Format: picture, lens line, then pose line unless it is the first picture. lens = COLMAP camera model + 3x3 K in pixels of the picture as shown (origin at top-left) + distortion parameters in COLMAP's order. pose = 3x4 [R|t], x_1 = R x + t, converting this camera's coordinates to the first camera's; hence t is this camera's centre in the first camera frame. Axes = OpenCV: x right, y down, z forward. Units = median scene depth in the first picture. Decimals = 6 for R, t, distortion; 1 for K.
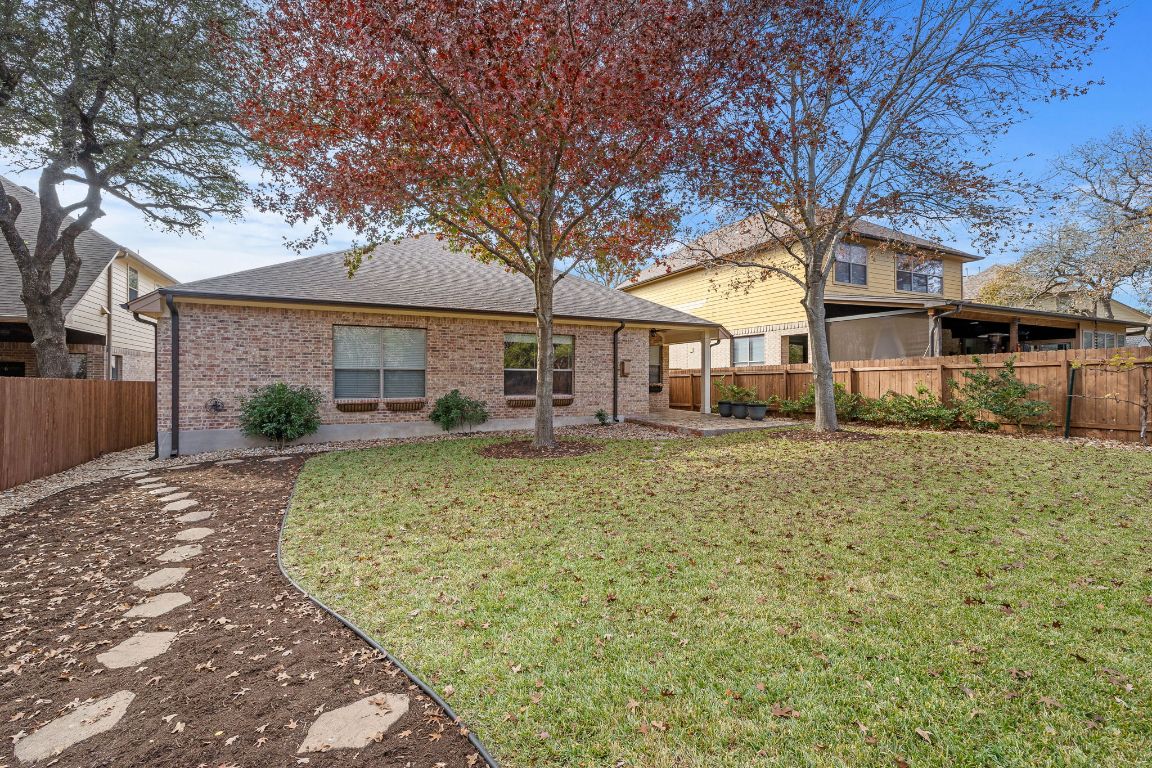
lens RADIAL K [[492.6, 0, 574.5], [0, 492.6, 374.6], [0, 0, 1]] dist [0.001126, 0.000256]
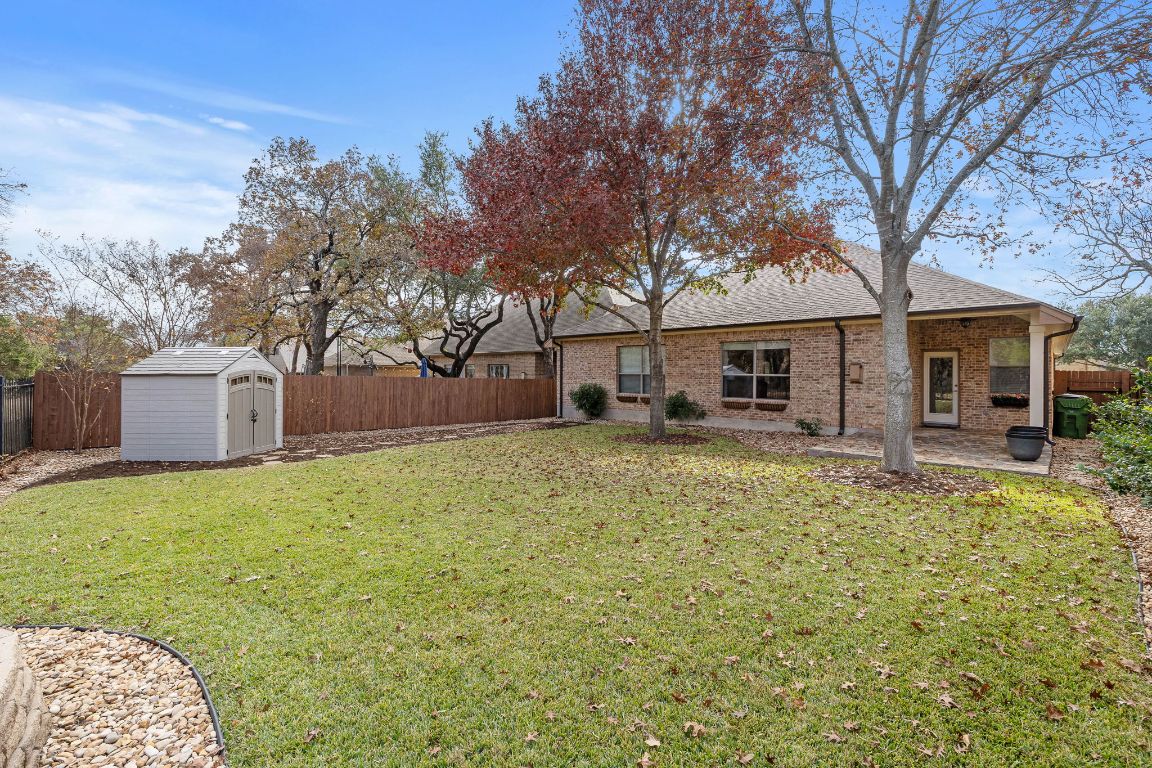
lens RADIAL K [[492.6, 0, 574.5], [0, 492.6, 374.6], [0, 0, 1]] dist [0.001126, 0.000256]
pose [[0.329410, 0.006050, -0.944167, 0.870479], [0.000337, 0.999979, 0.006526, -0.018690], [0.944187, -0.002468, 0.329401, 0.313180]]
